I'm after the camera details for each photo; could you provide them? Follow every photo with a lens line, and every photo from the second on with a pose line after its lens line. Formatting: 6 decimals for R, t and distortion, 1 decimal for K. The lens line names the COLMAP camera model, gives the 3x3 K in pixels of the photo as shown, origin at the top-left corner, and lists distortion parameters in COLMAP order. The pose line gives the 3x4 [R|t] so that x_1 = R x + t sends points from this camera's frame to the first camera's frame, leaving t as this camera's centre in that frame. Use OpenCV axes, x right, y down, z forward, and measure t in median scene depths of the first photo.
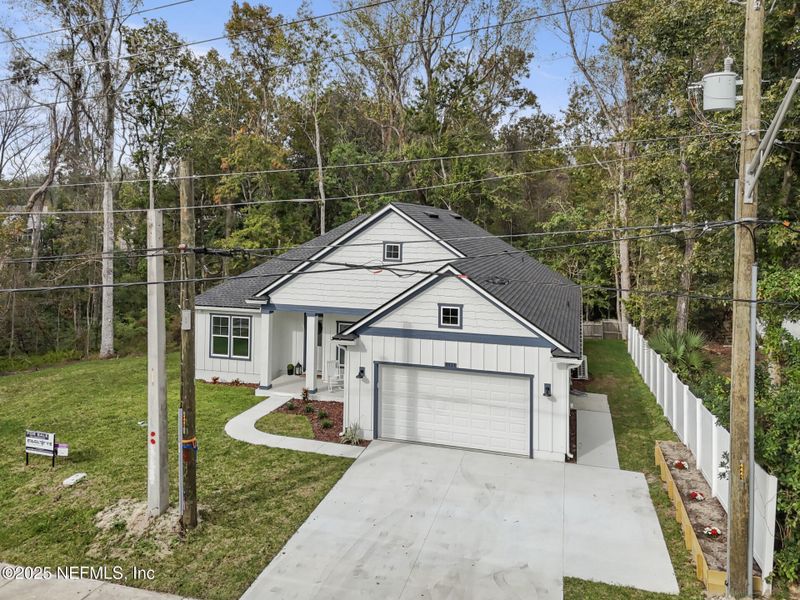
lens RADIAL K [[617.3, 0, 395.0], [0, 617.3, 219.4], [0, 0, 1]] dist [0.069670, -0.054374]
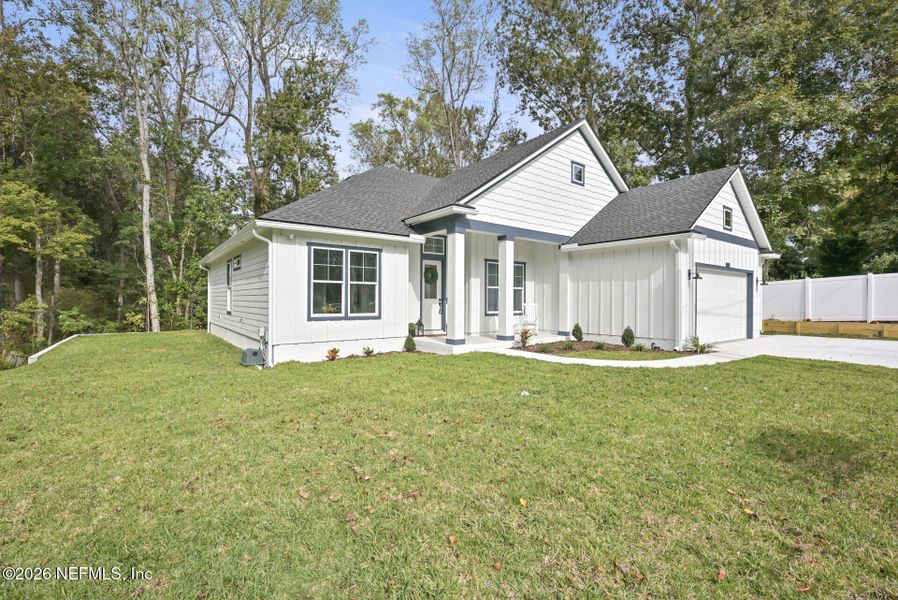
lens RADIAL K [[400.6, 0, 449.9], [0, 400.6, 306.5], [0, 0, 1]] dist [-0.002758, 0.000102]
pose [[0.587214, -0.020532, 0.809172, -0.601156], [0.001411, 0.999703, 0.024343, 0.233060], [-0.809431, -0.013153, 0.587068, 0.792288]]
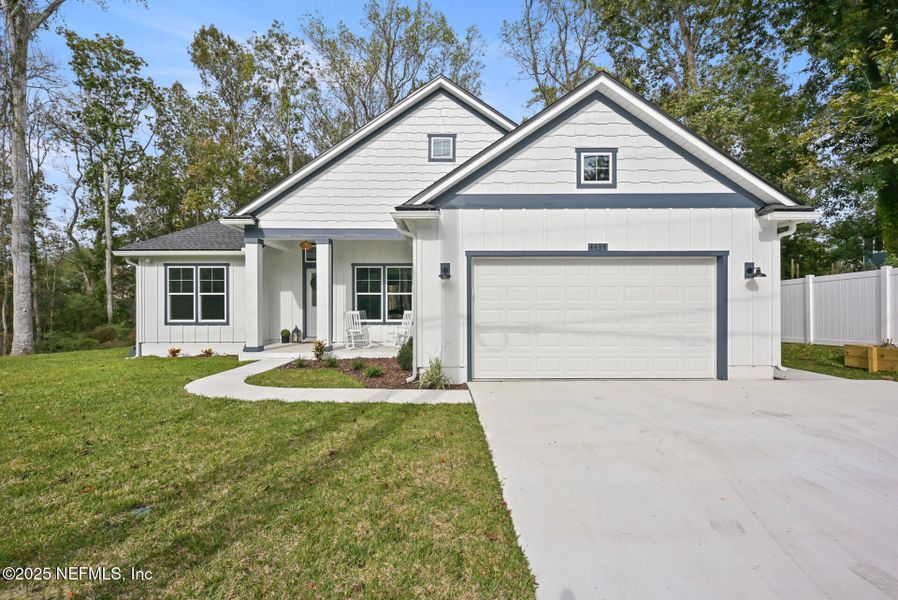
lens RADIAL K [[400.6, 0, 449.9], [0, 400.6, 306.5], [0, 0, 1]] dist [-0.002758, 0.000102]
pose [[0.956524, -0.016742, 0.291174, -0.135369], [0.013530, 0.999823, 0.013041, 0.231457], [-0.291341, -0.008535, 0.956581, 0.534126]]
